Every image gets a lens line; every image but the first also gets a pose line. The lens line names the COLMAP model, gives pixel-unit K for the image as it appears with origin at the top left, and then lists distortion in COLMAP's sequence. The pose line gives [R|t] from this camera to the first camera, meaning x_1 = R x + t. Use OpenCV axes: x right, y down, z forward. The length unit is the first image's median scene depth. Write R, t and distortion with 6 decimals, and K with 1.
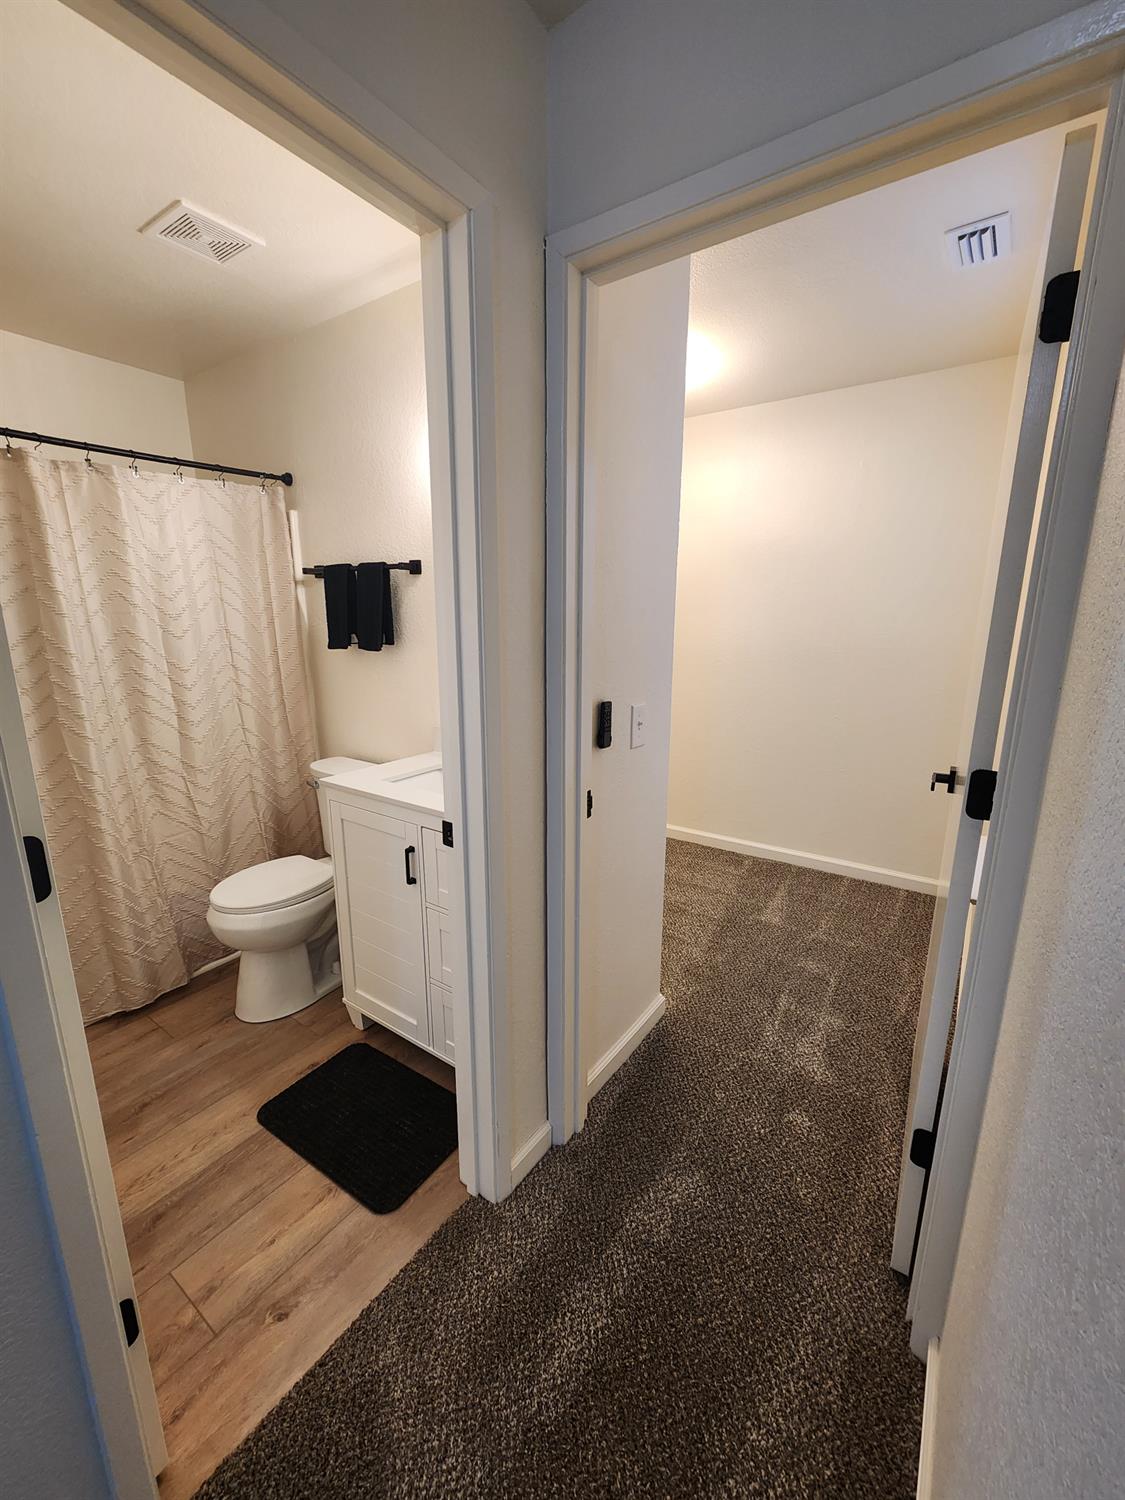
lens RADIAL K [[611.9, 0, 593.5], [0, 611.9, 739.6], [0, 0, 1]] dist [0.000968, 0.000882]
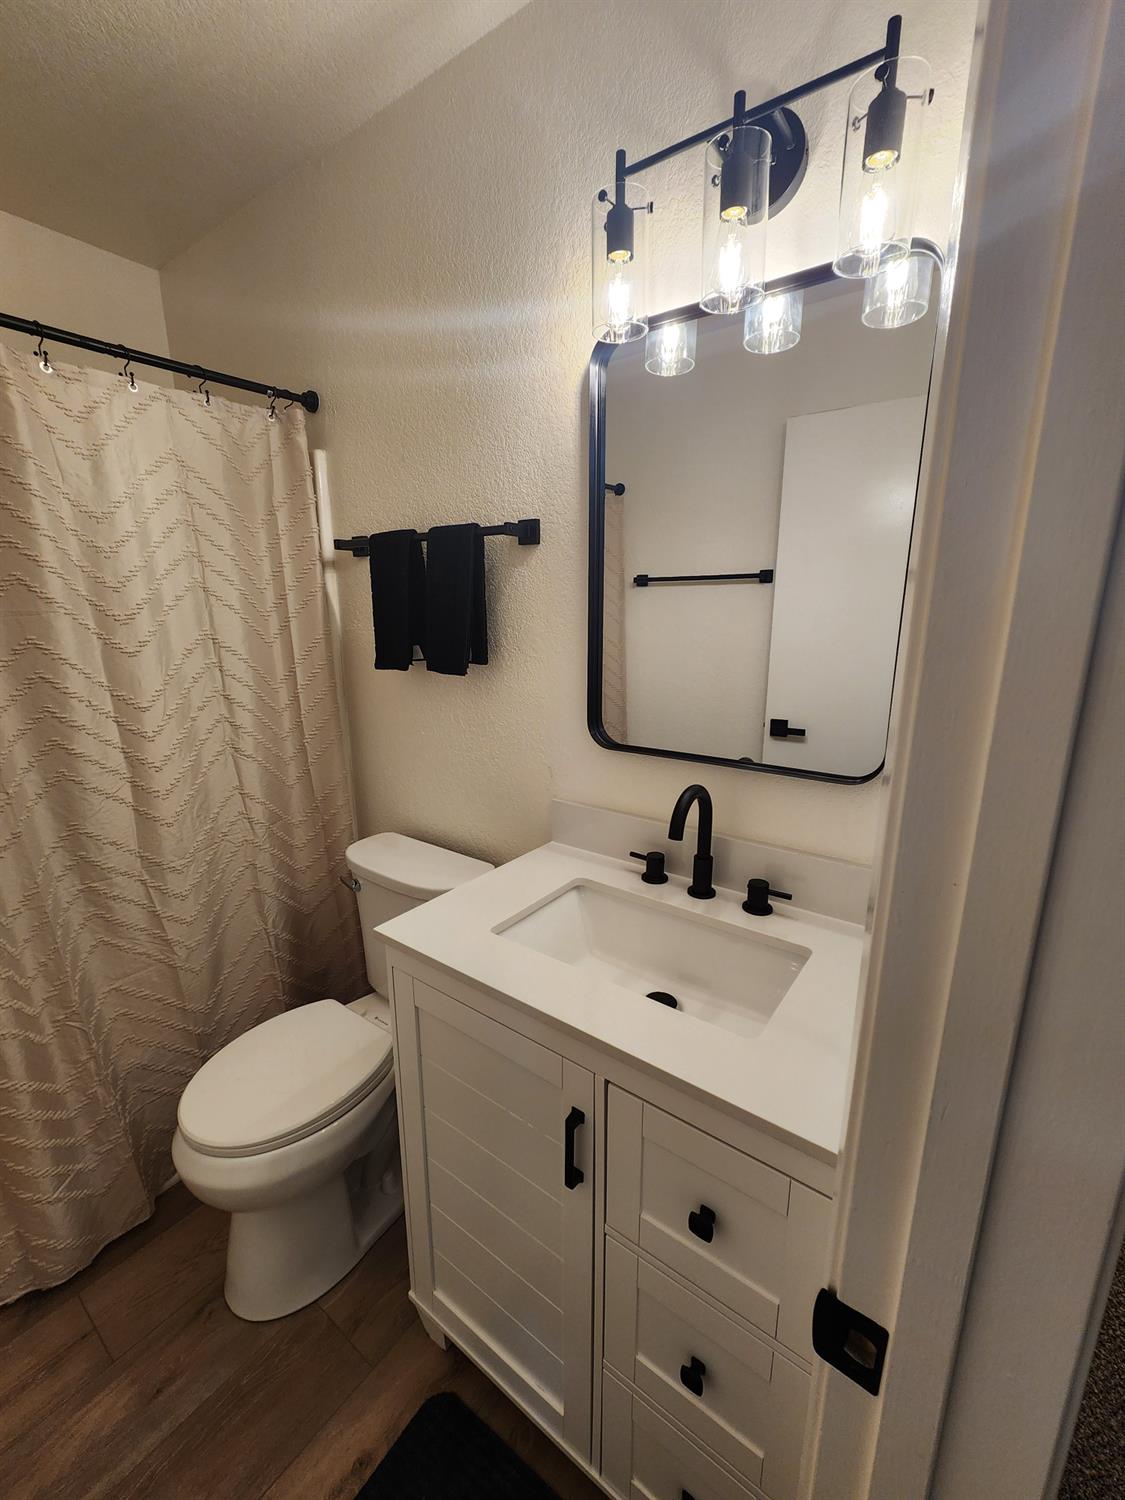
lens RADIAL K [[611.9, 0, 588.6], [0, 611.9, 734.0], [0, 0, 1]] dist [0.000968, 0.000882]
pose [[0.999610, -0.000498, -0.027914, -0.211614], [0.000482, 1.000000, -0.000550, -0.086638], [0.027914, 0.000536, 0.999610, 0.407415]]
